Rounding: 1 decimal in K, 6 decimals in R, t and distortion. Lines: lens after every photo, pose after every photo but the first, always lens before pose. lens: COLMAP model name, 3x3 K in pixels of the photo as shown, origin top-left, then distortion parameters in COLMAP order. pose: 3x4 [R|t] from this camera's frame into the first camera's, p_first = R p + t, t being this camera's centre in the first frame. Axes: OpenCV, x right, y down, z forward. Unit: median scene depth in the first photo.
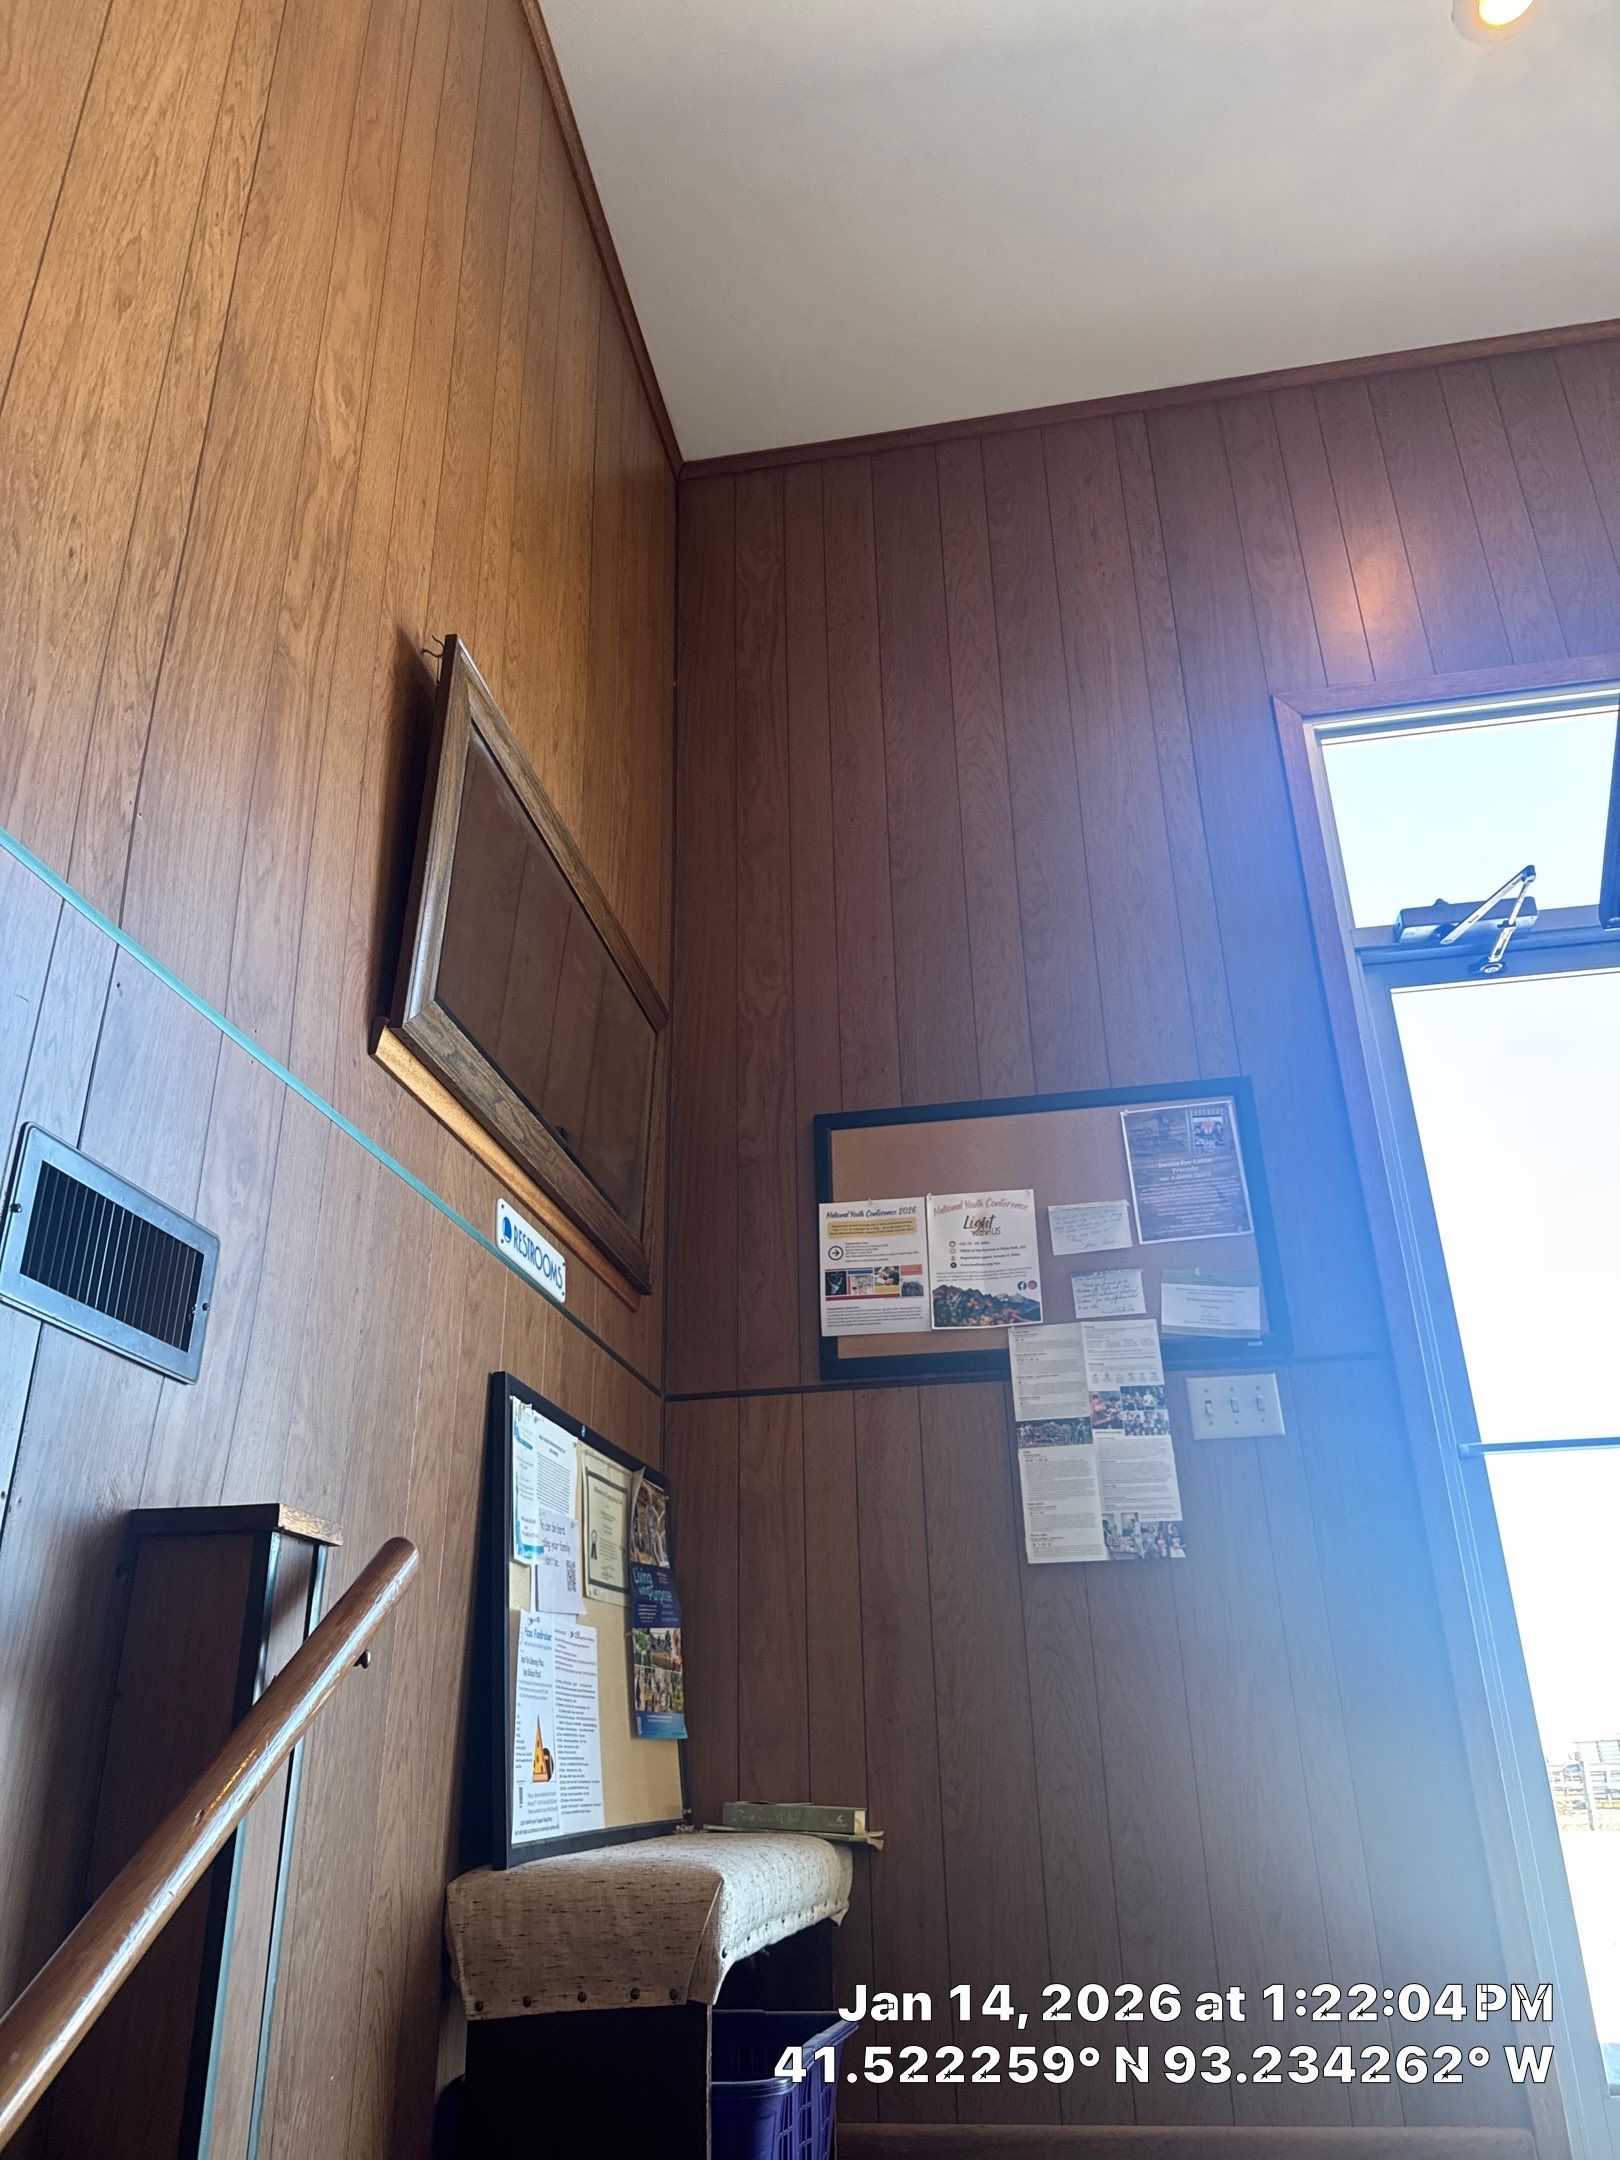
lens RADIAL K [[1511.2, 0, 813.9], [0, 1511.2, 1070.2], [0, 0, 1]] dist [0.021177, -0.026974]
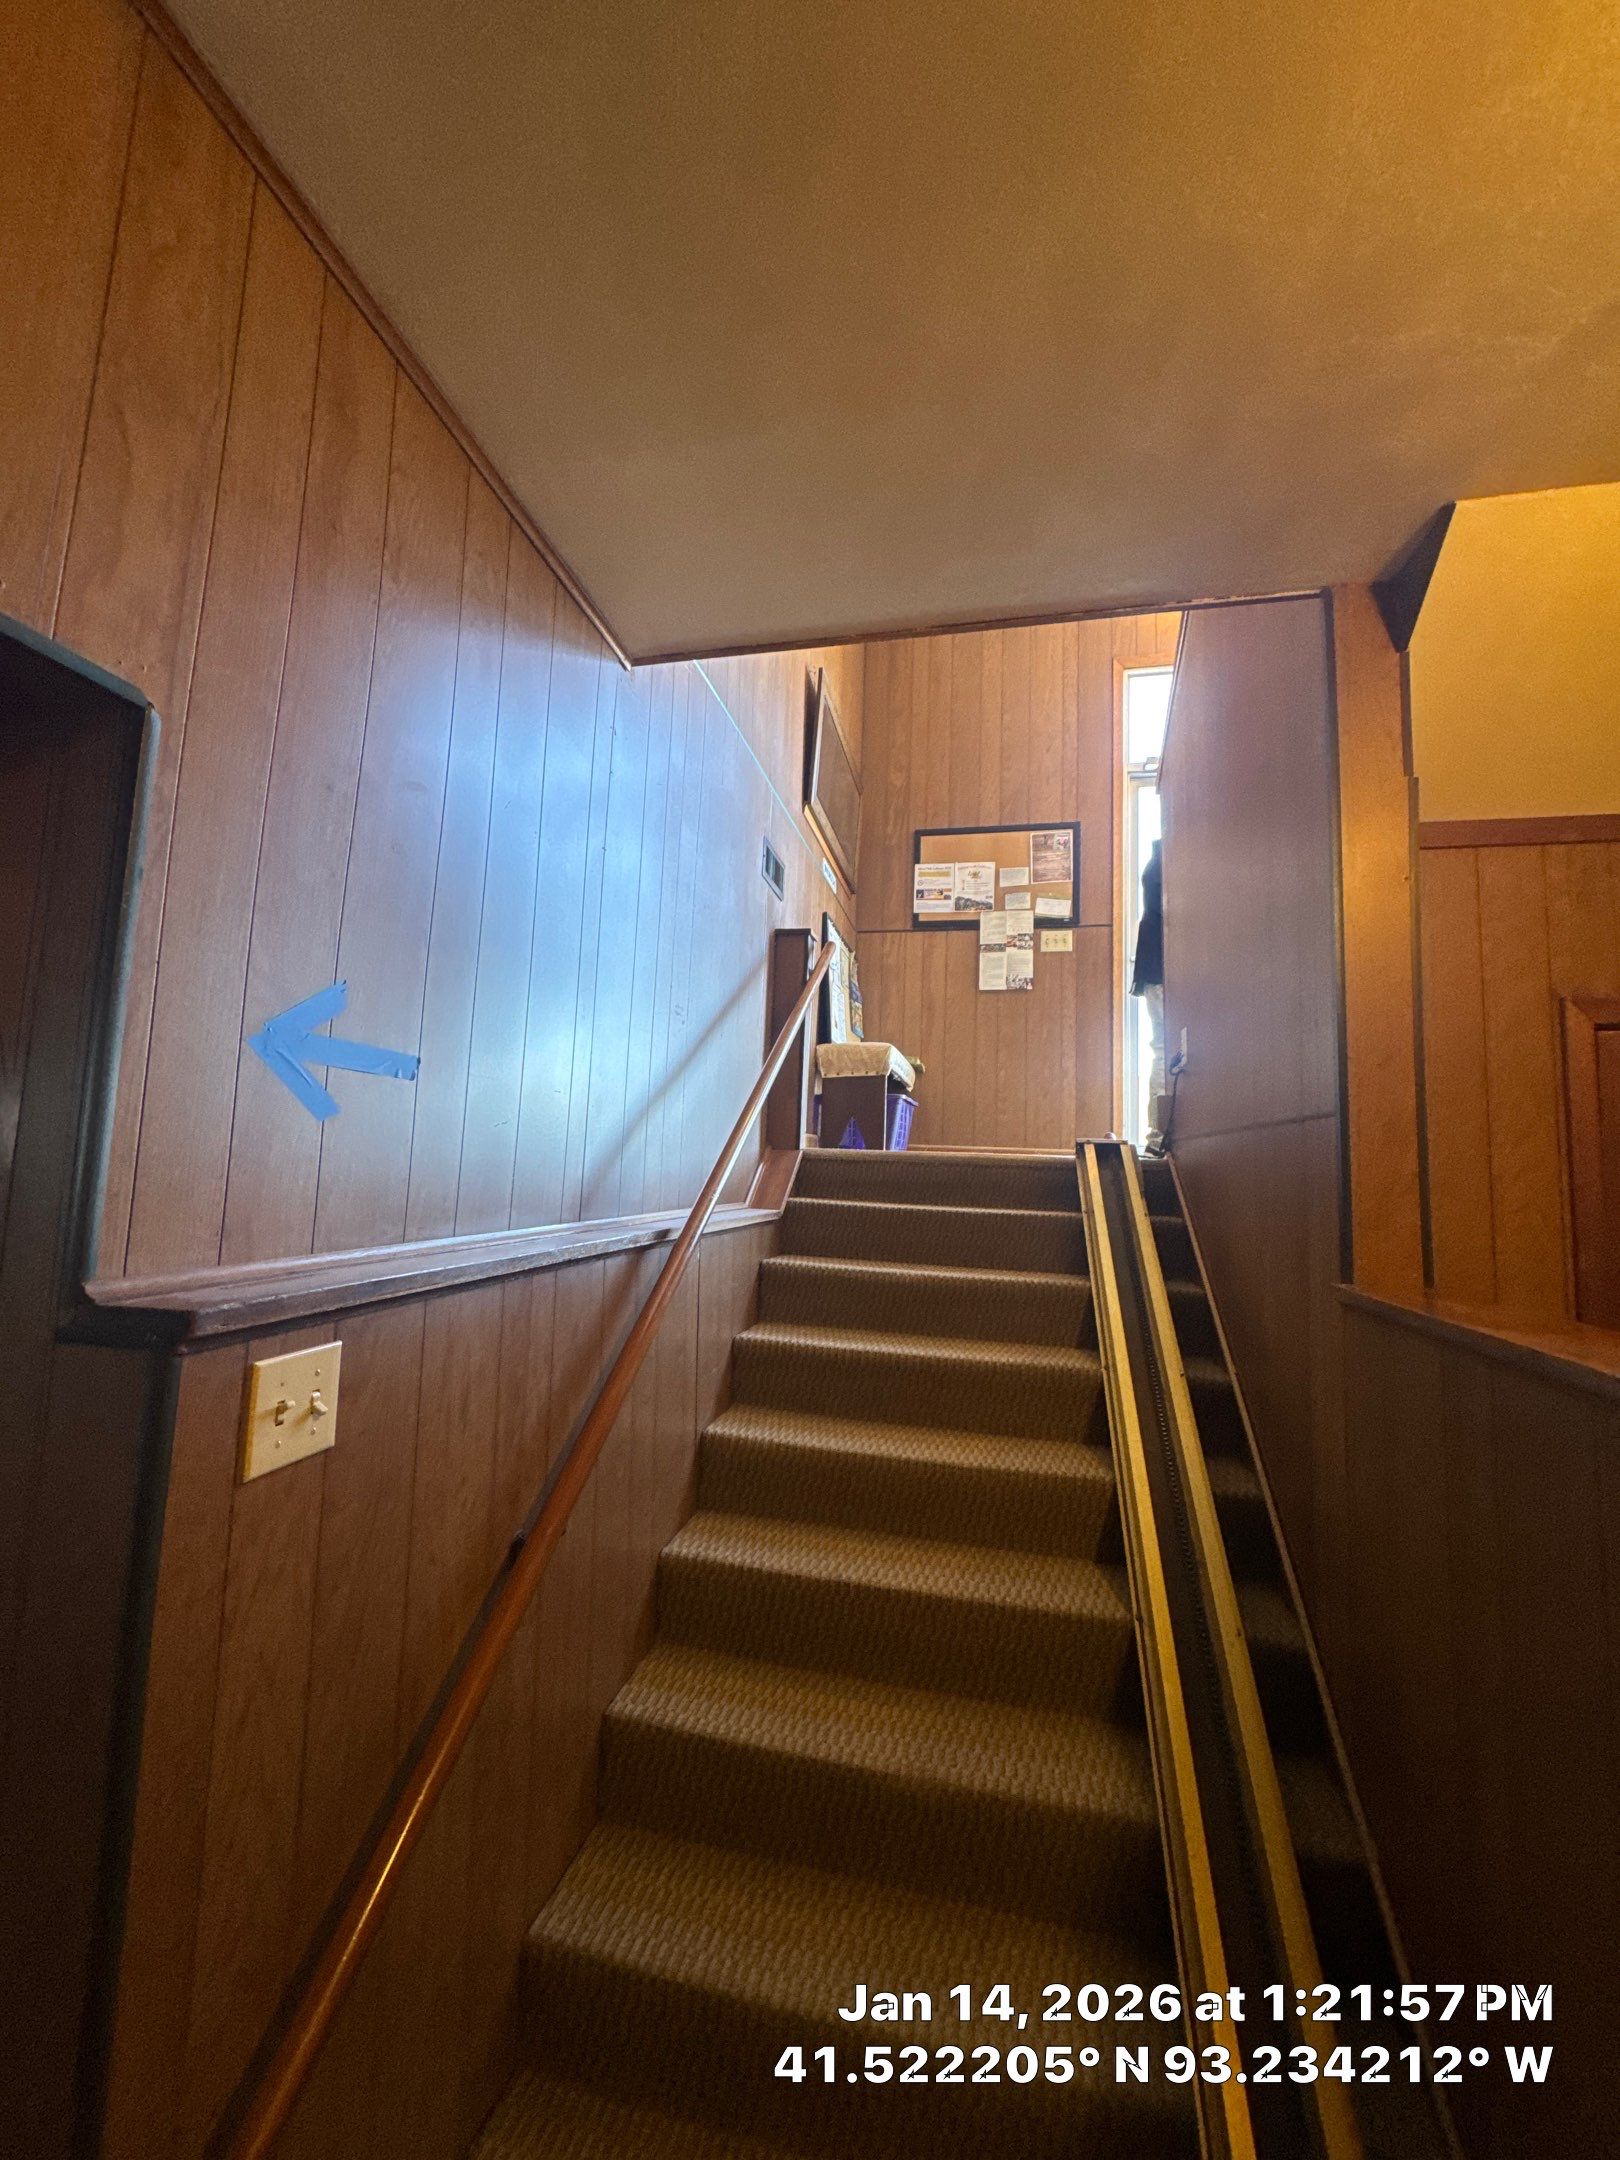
lens RADIAL K [[858.5, 0, 800.6], [0, 858.5, 1095.5], [0, 0, 1]] dist [-0.002608, 0.000699]
pose [[0.996477, 0.054867, -0.063426, -0.085931], [-0.029768, 0.938451, 0.344128, -0.049943], [0.078404, -0.341028, 0.936778, -0.644592]]
